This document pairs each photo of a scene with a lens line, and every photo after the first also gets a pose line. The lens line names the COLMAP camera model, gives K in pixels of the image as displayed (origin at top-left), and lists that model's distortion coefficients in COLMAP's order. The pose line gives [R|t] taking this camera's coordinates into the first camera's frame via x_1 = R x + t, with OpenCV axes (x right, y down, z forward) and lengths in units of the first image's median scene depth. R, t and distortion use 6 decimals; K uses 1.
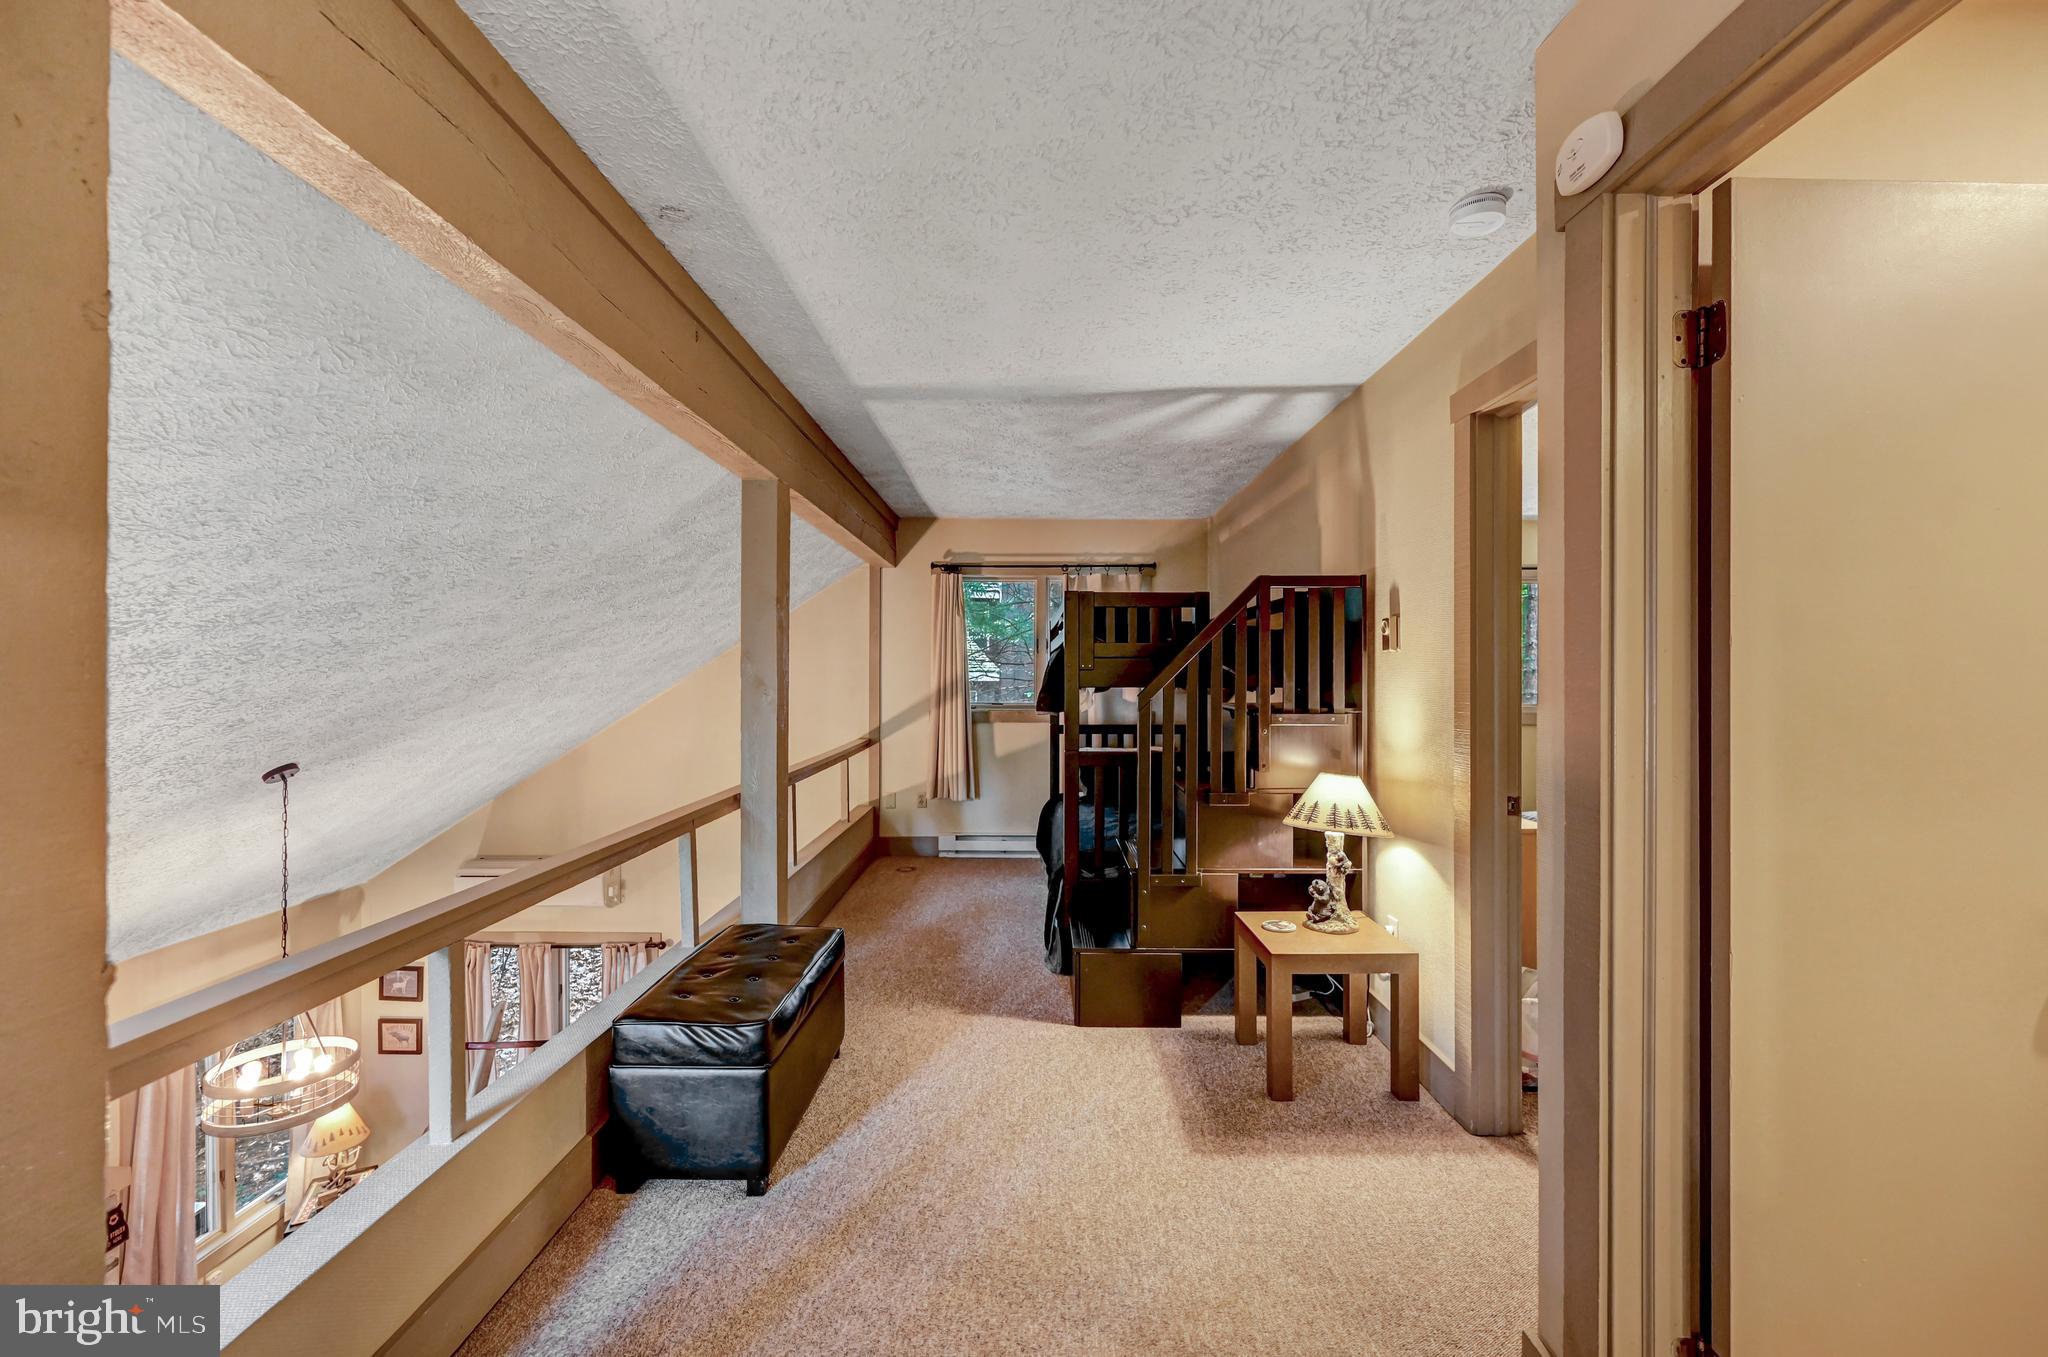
lens RADIAL K [[832.9, 0, 1030.9], [0, 832.9, 670.7], [0, 0, 1]] dist [-0.001087, 0.001155]
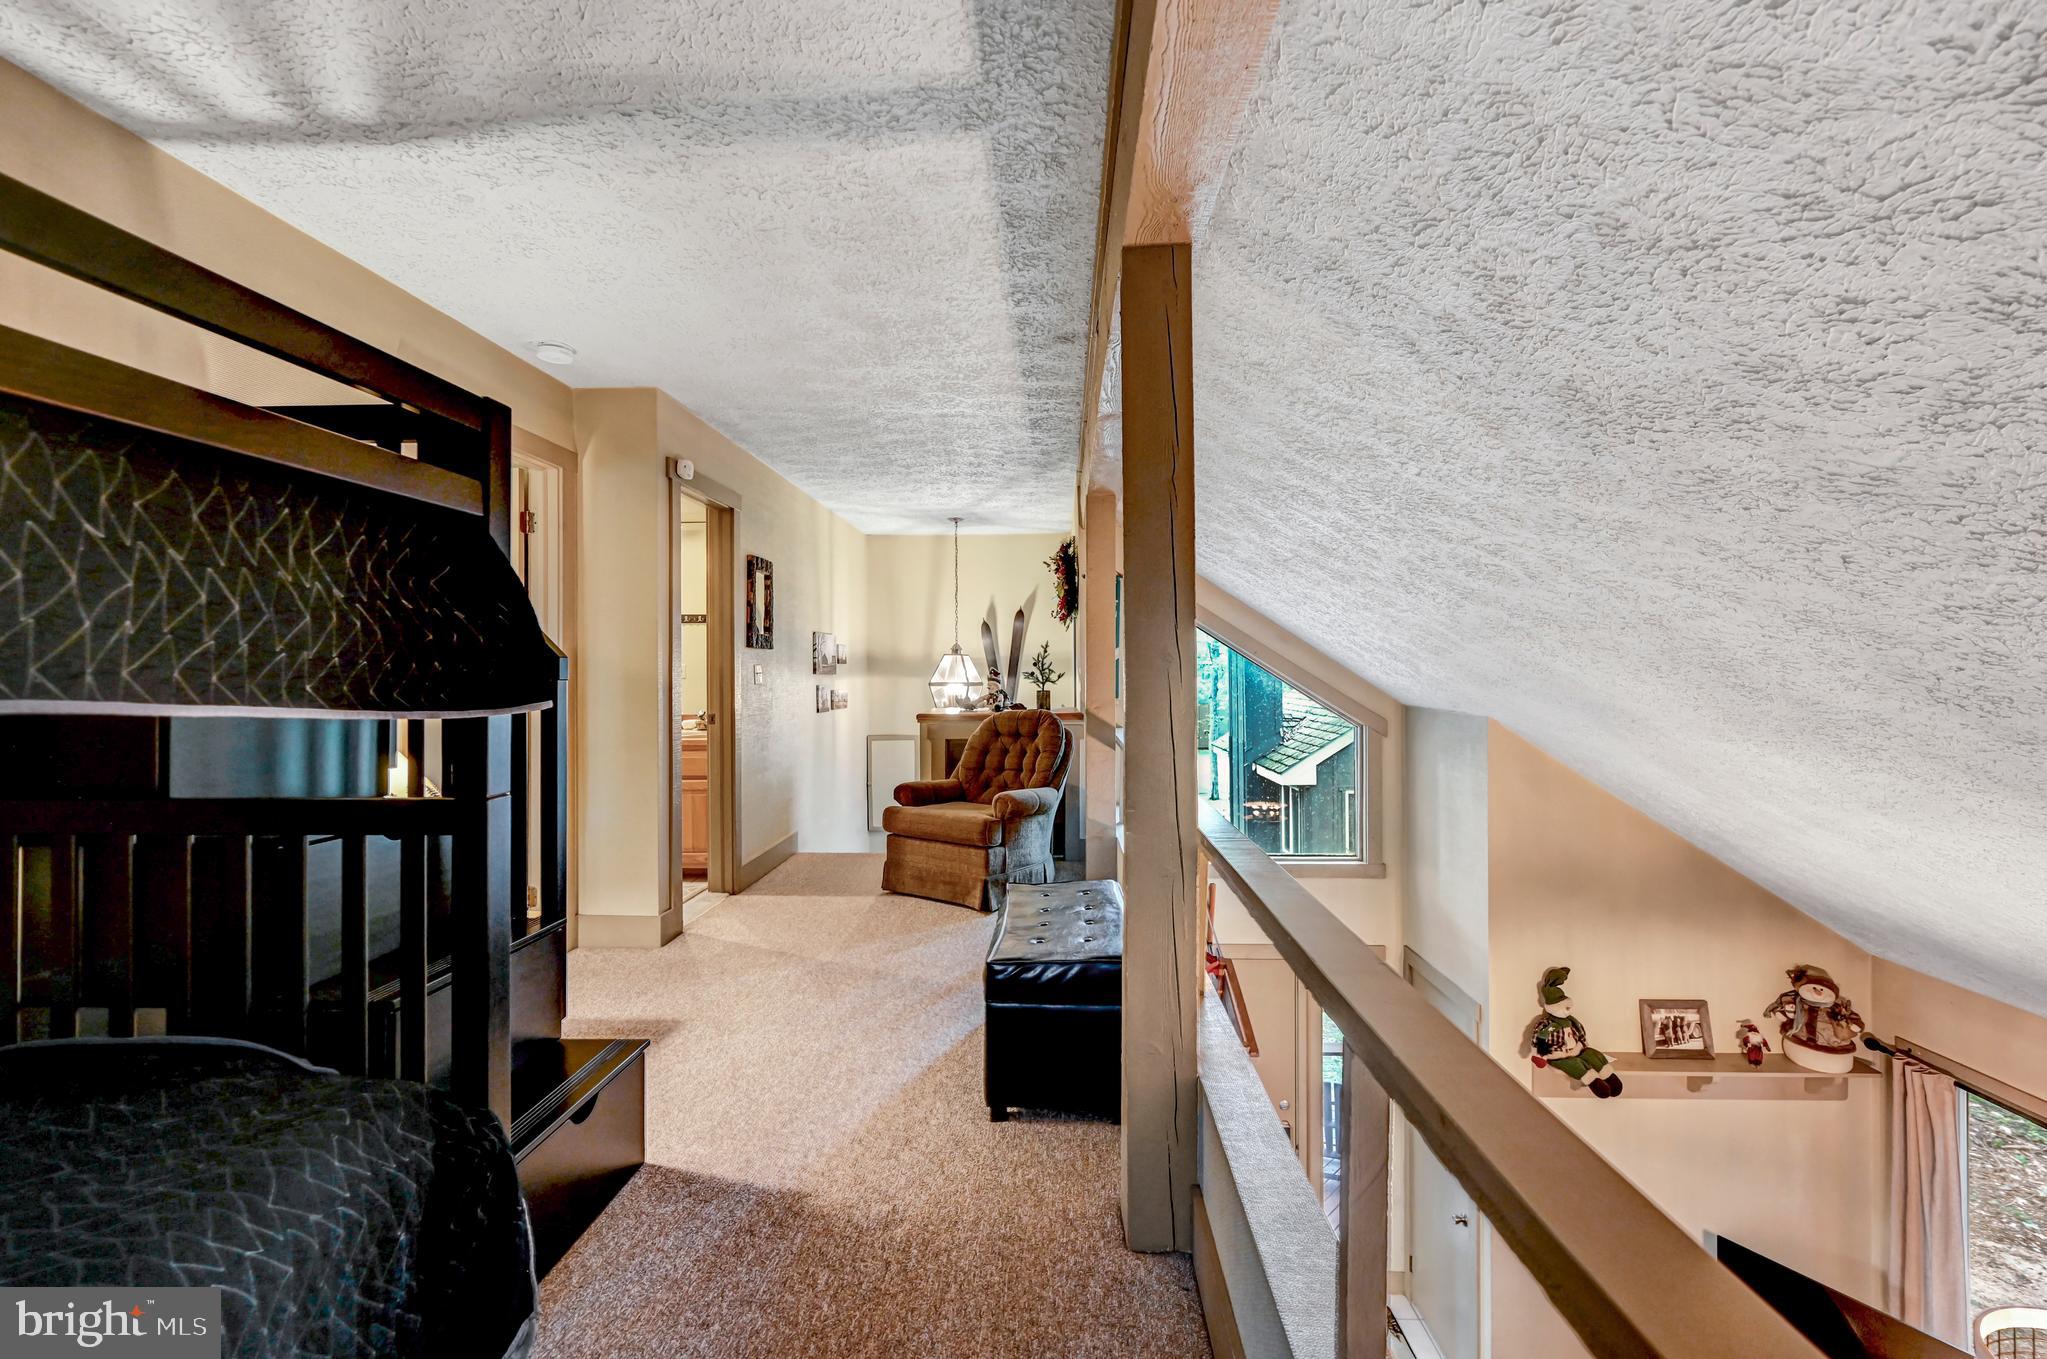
lens RADIAL K [[832.5, 0, 1029.3], [0, 832.5, 681.2], [0, 0, 1]] dist [-0.001087, 0.001155]
pose [[-0.998805, -0.002200, 0.048819, -0.257553], [-0.002236, 0.999997, -0.000678, 0.058724], [-0.048818, -0.000787, -0.998807, 1.537569]]
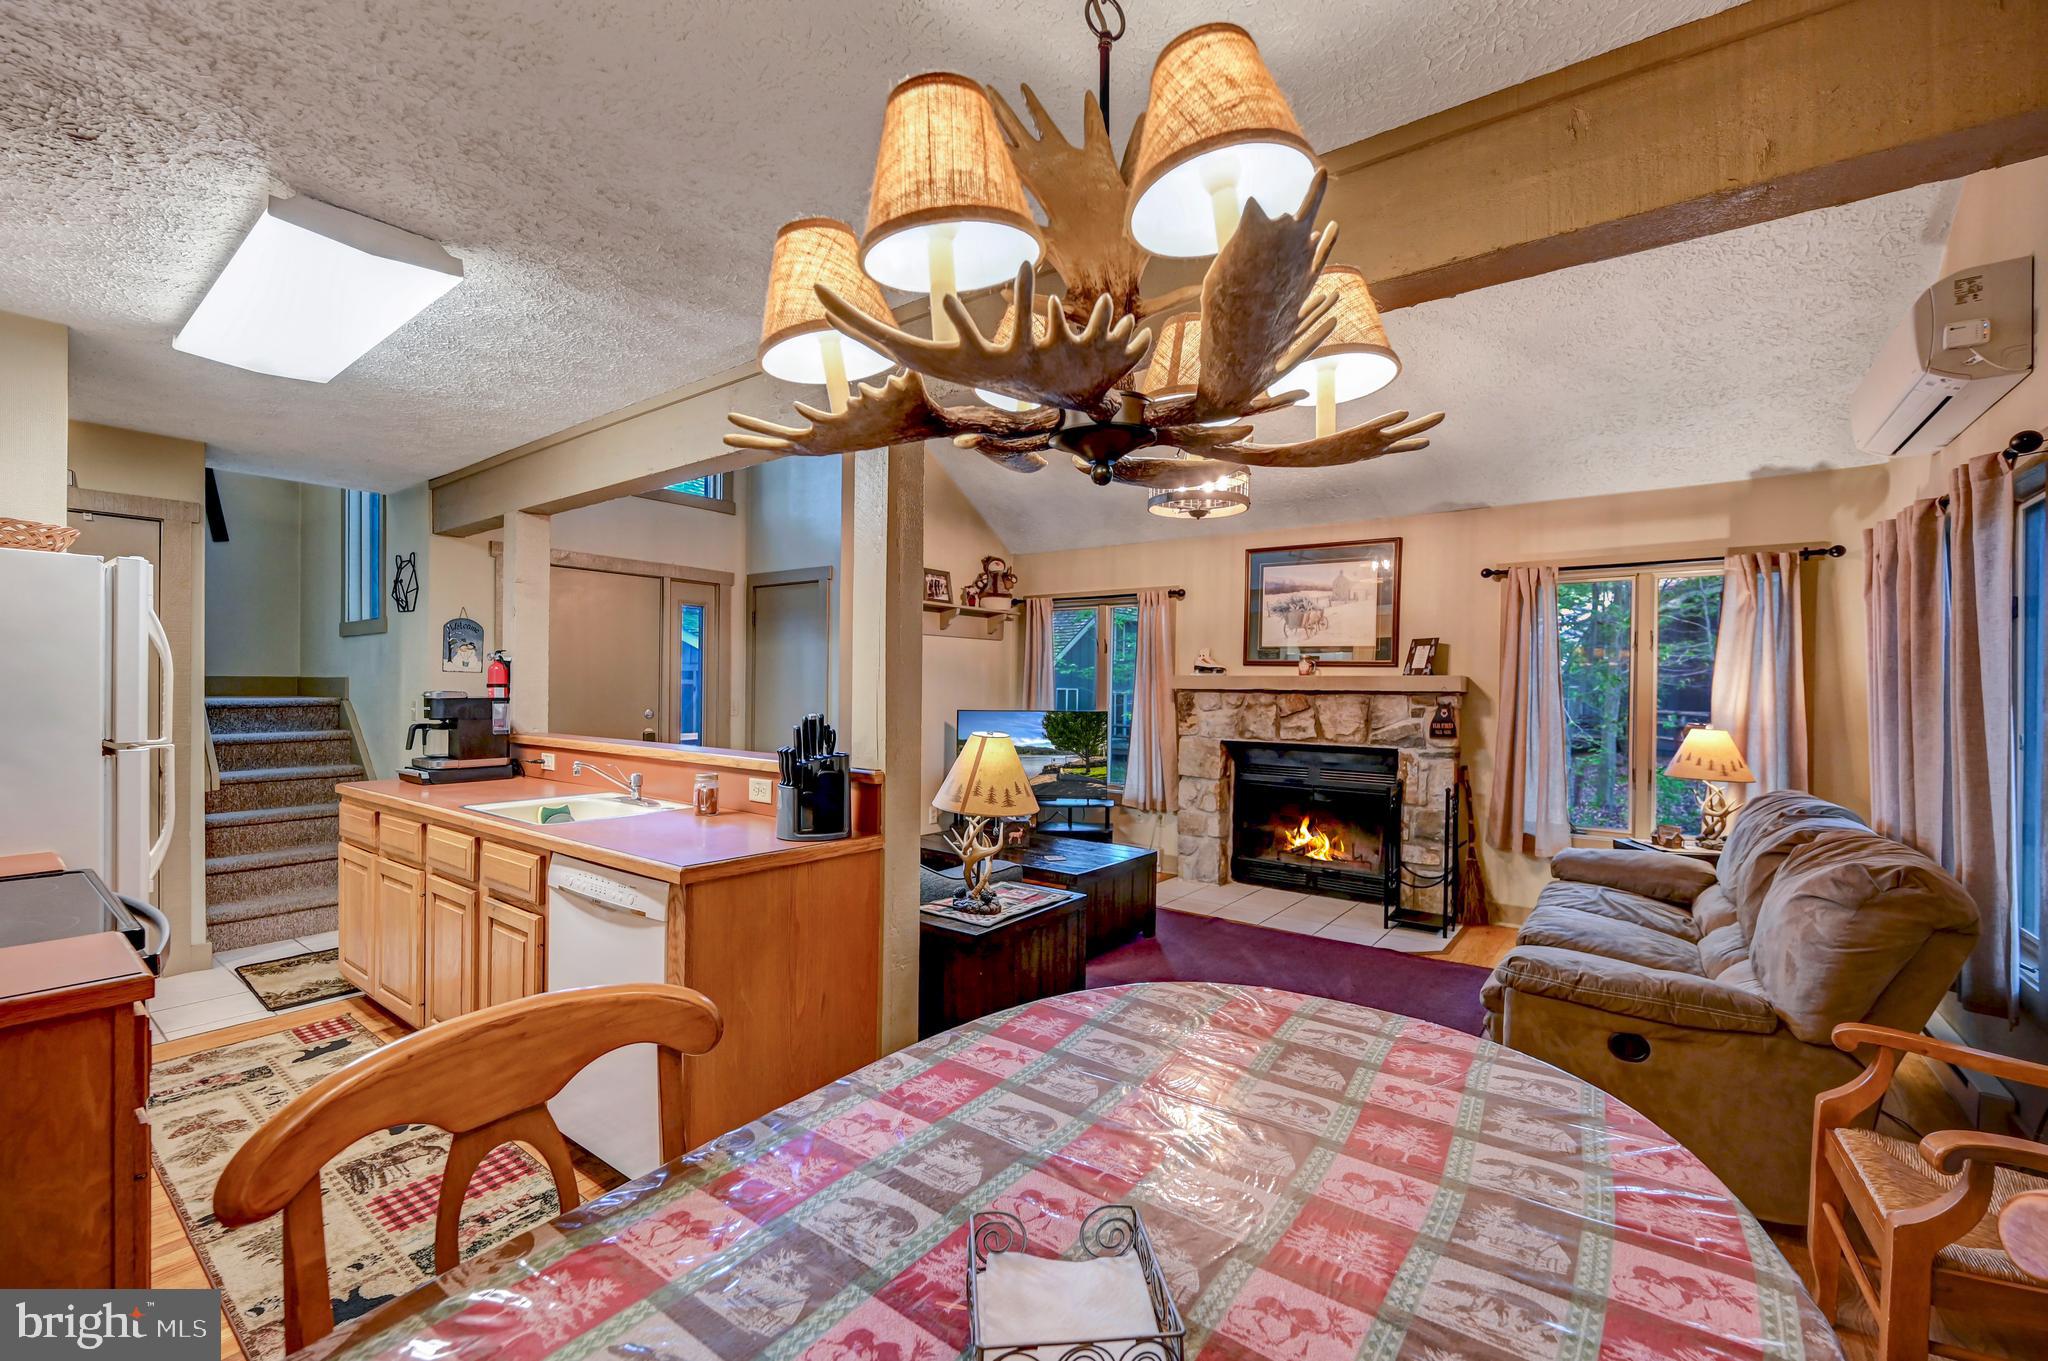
lens RADIAL K [[832.9, 0, 1033.2], [0, 832.9, 700.7], [0, 0, 1]] dist [-0.001087, 0.001155]
pose [[-0.600603, 0.005151, -0.799530, 0.206428], [-0.016575, 0.999684, 0.018891, 0.793406], [0.799375, 0.024598, -0.600328, 1.552957]]
